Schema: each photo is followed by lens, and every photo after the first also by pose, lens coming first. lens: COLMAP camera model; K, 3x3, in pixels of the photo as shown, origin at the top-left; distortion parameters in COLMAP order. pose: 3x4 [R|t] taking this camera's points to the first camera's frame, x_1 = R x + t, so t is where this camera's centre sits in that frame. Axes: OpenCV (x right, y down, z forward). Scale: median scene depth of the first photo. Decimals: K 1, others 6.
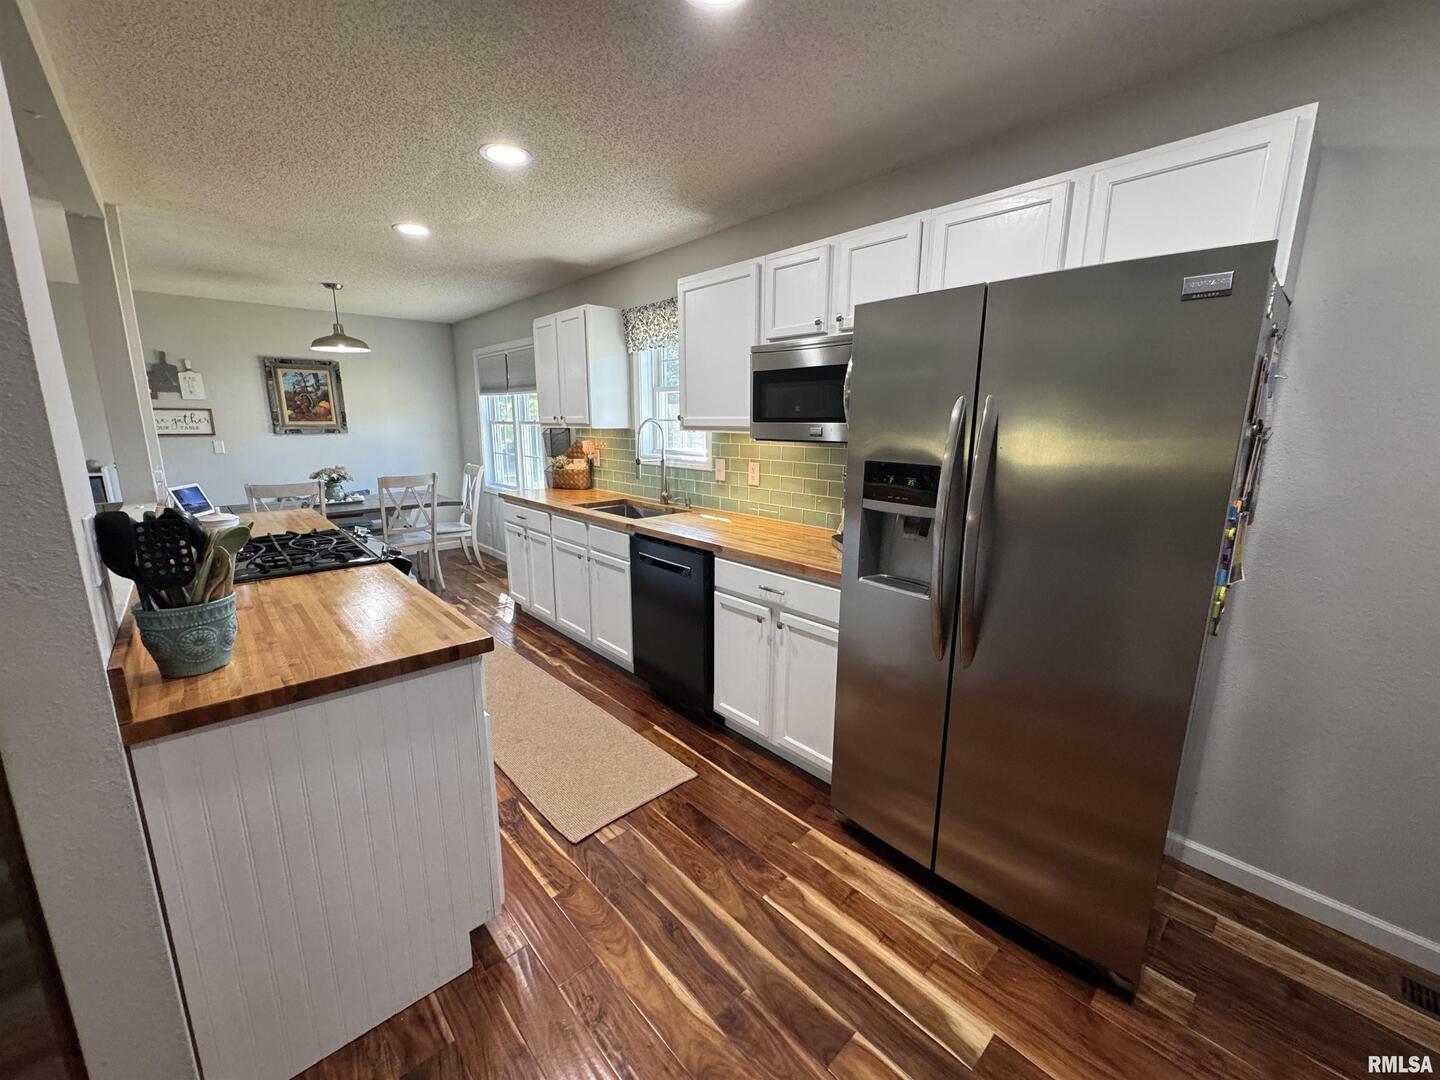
lens RADIAL K [[573.7, 0, 723.1], [0, 573.7, 540.1], [0, 0, 1]] dist [-0.001416, 0.000669]
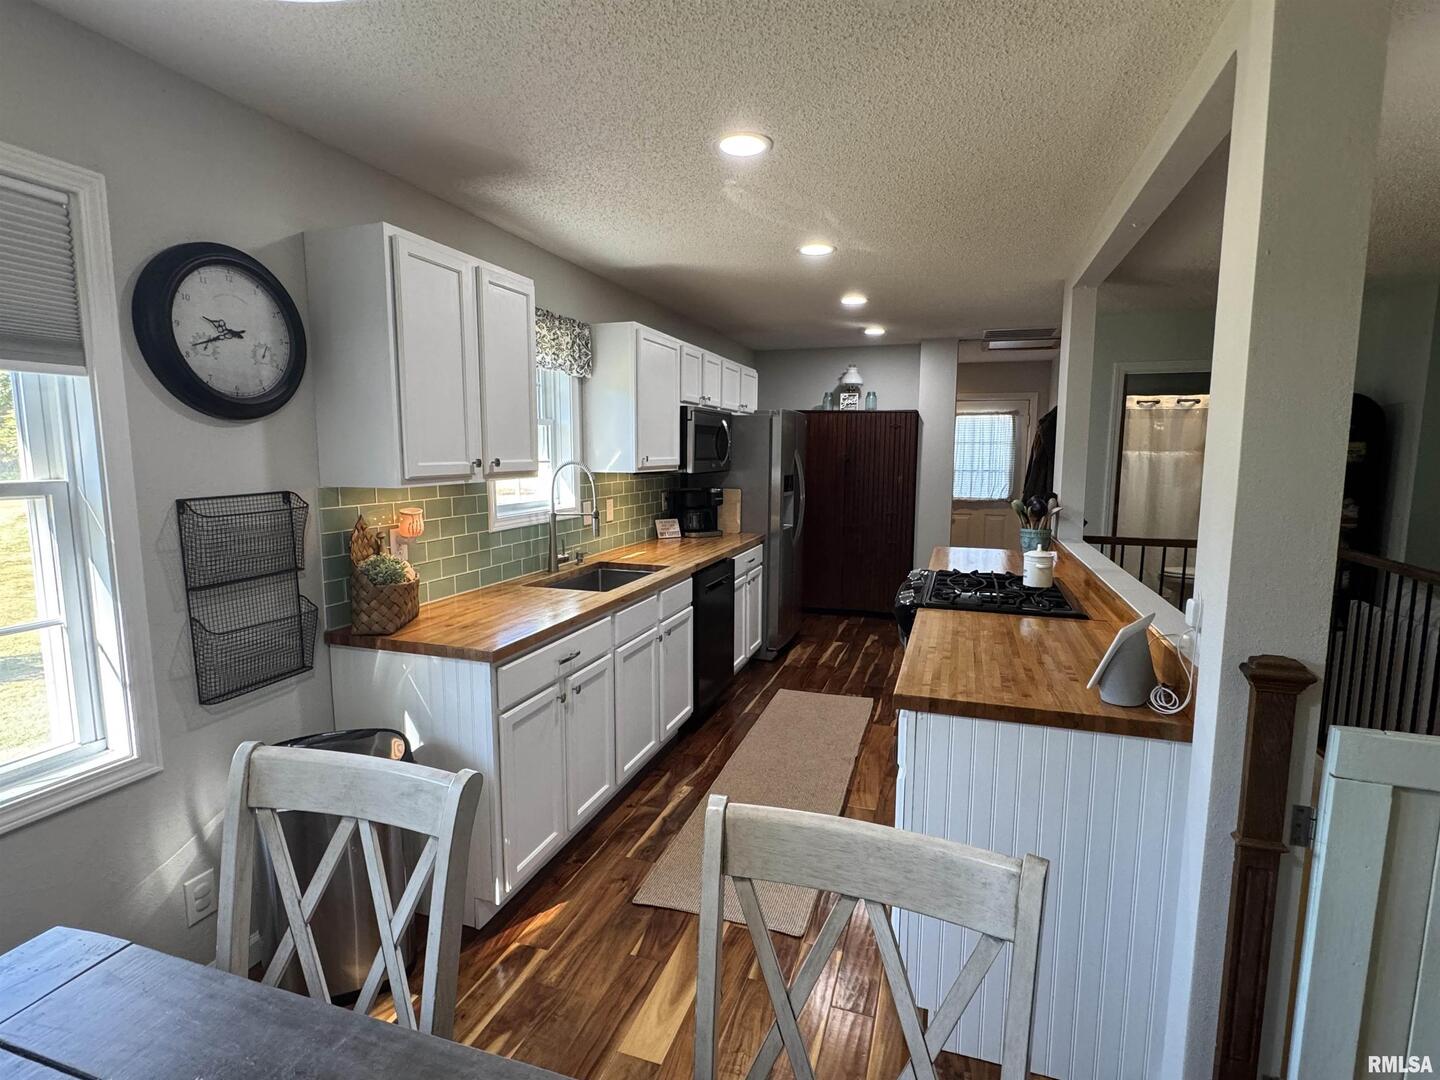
lens RADIAL K [[711.3, 0, 718.2], [0, 711.3, 539.4], [0, 0, 1]] dist [0.003396, -0.000019]
pose [[-0.481343, -0.116839, 0.868710, -1.434185], [0.172435, 0.959087, 0.224539, -0.391371], [-0.859404, 0.257876, -0.441503, 1.722674]]
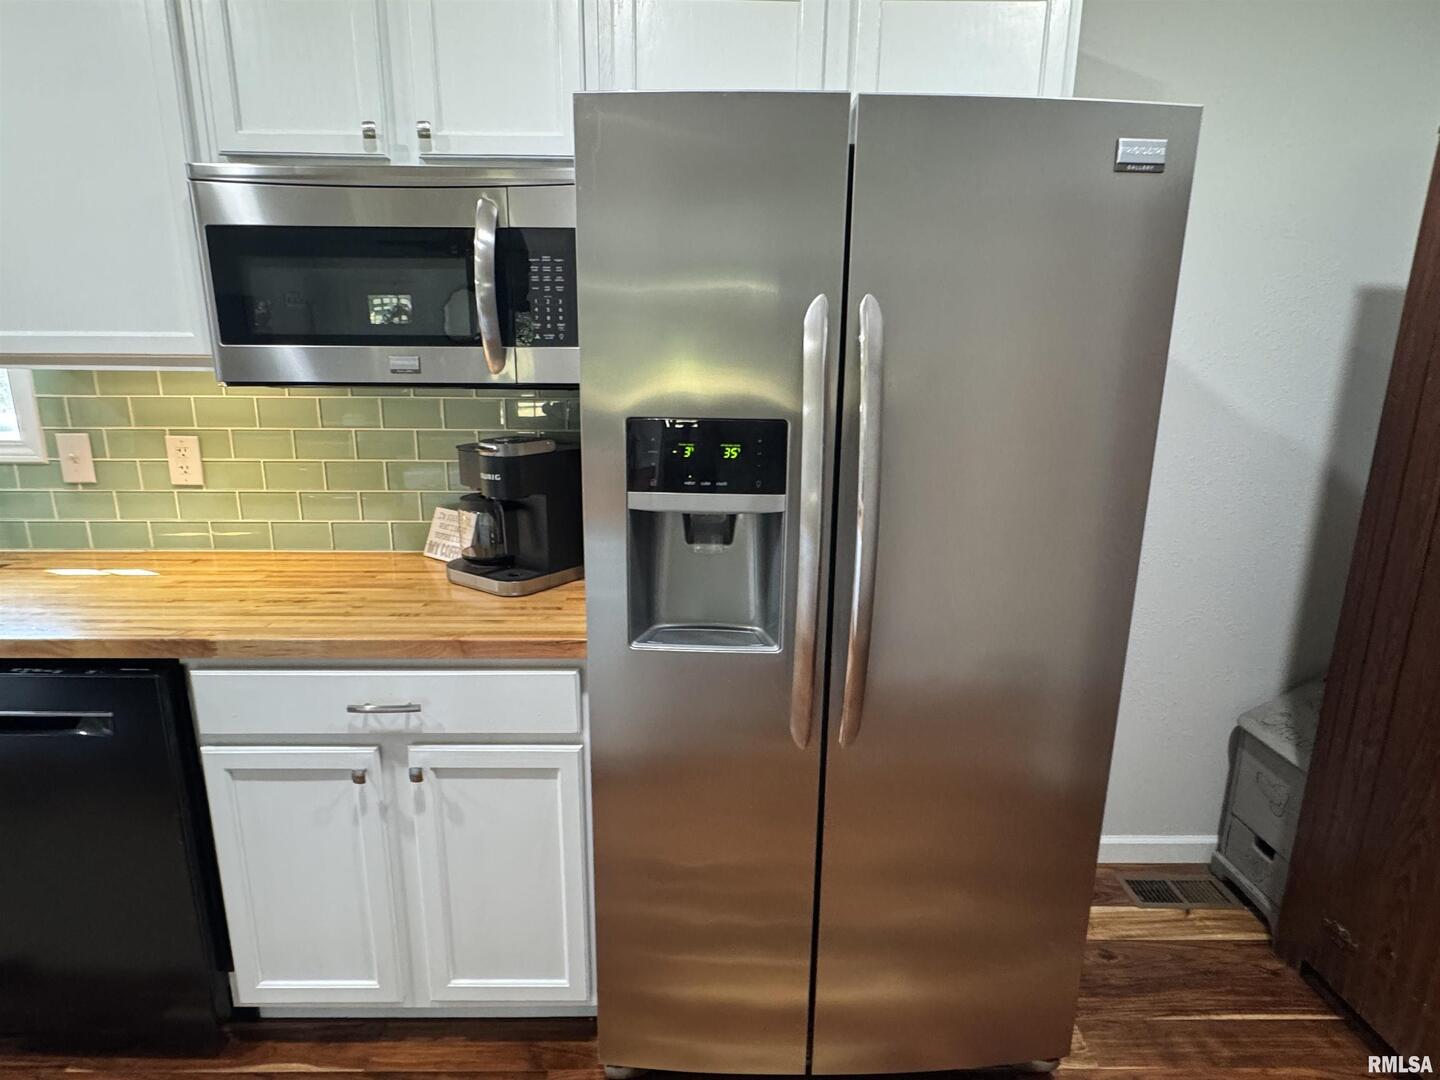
lens RADIAL K [[781.3, 0, 714.4], [0, 781.3, 538.7], [0, 0, 1]] dist [-0.004765, 0.000572]
pose [[0.671369, -0.168956, 0.721607, -0.148286], [0.149150, 0.984548, 0.091754, -0.058267], [-0.725960, 0.046027, 0.686195, 0.326209]]
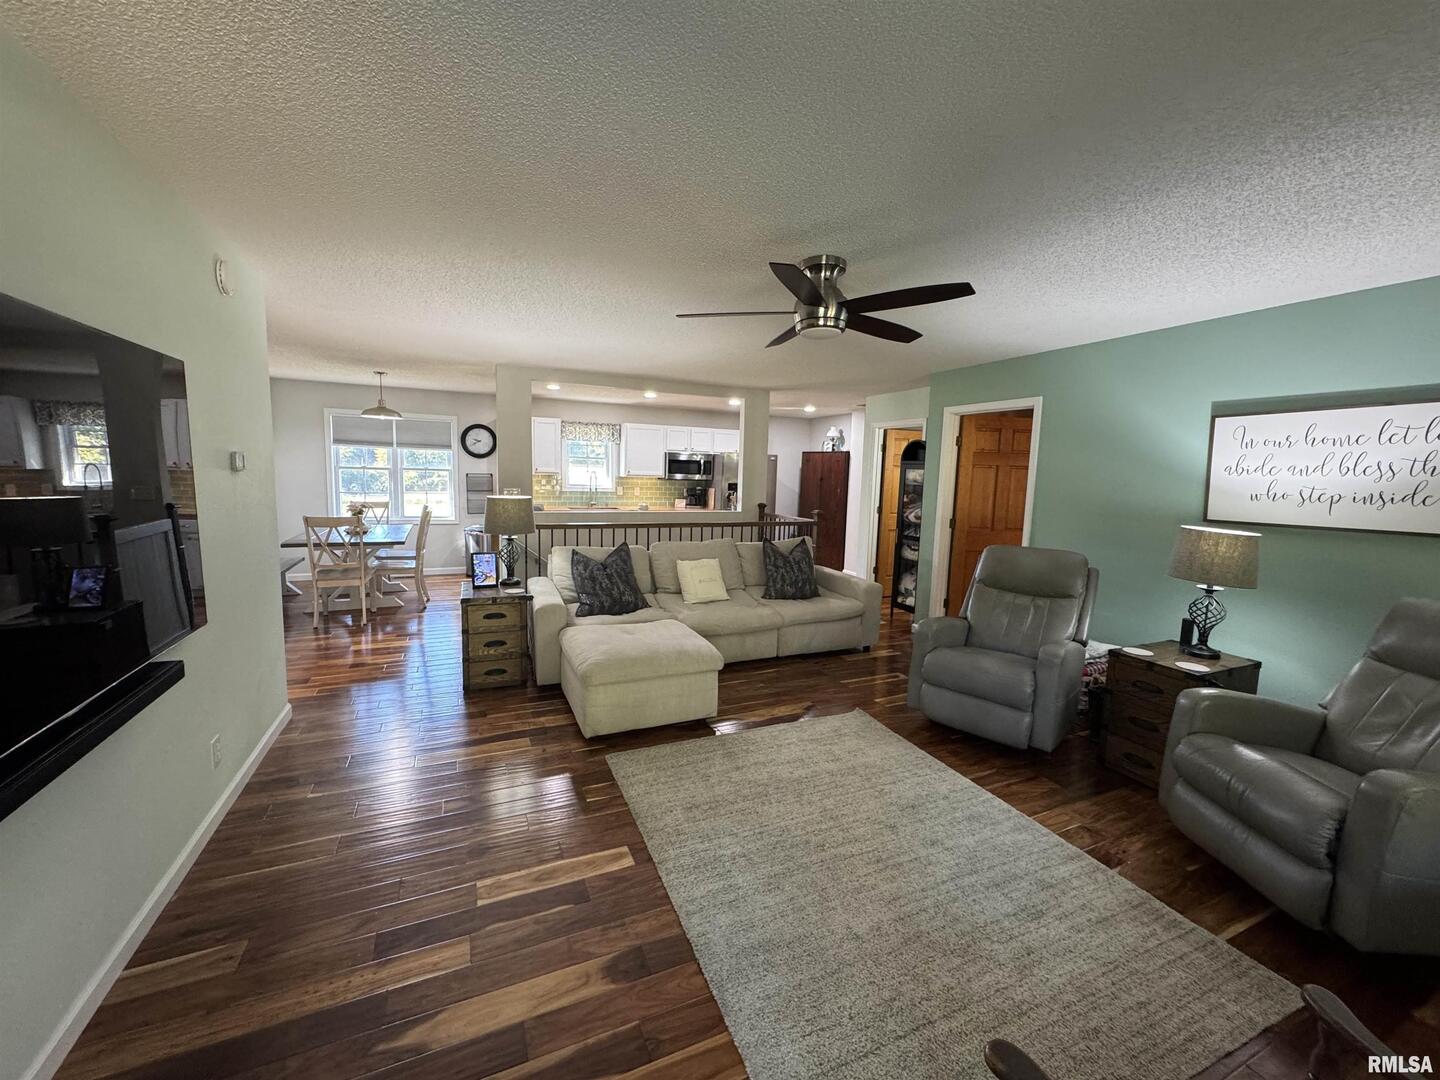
lens RADIAL K [[573.7, 0, 721.0], [0, 573.7, 535.0], [0, 0, 1]] dist [-0.001416, 0.000669]
pose [[0.309799, -0.097006, 0.945841, -3.020181], [0.168343, 0.984662, 0.045849, 0.040978], [-0.935781, 0.145022, 0.321377, -0.306081]]
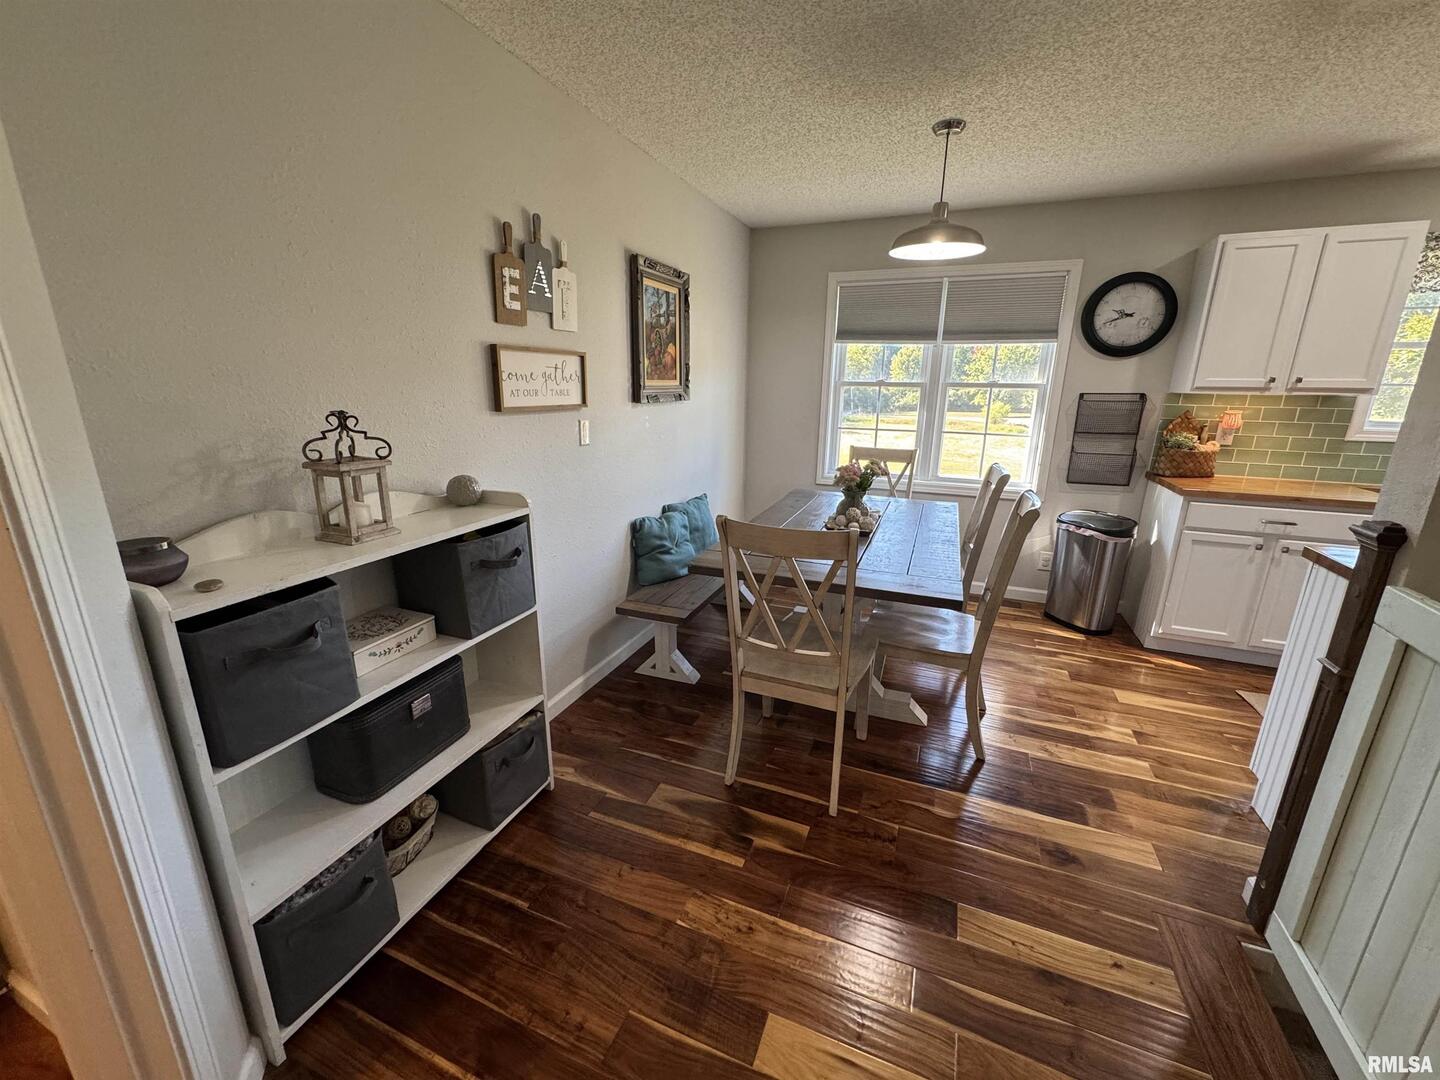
lens RADIAL K [[573.7, 0, 716.8], [0, 573.7, 538.8], [0, 0, 1]] dist [-0.001416, 0.000669]
pose [[0.906508, -0.104542, 0.409041, -1.923626], [0.077853, 0.993635, 0.081415, -0.199137], [-0.414948, -0.041958, 0.908877, 0.974805]]
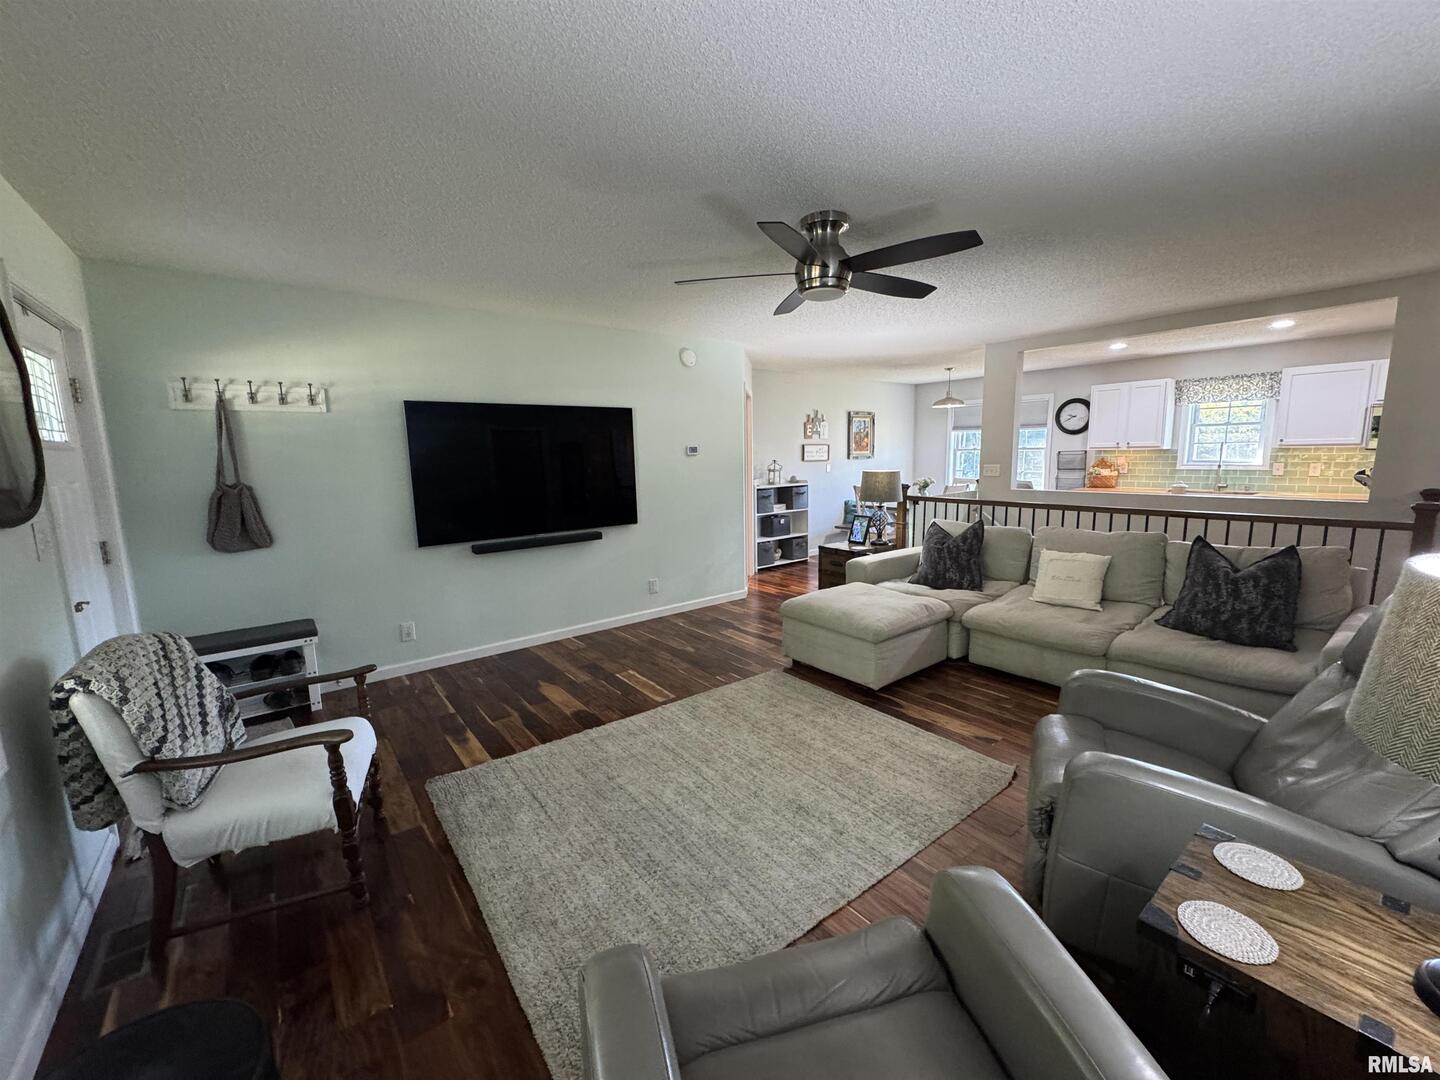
lens RADIAL K [[573.7, 0, 716.9], [0, 573.7, 539.3], [0, 0, 1]] dist [-0.001416, 0.000669]
pose [[0.996989, -0.011077, -0.076742, -2.079077], [0.006850, 0.998456, -0.055125, 0.234795], [0.077234, 0.054434, 0.995526, -1.162165]]
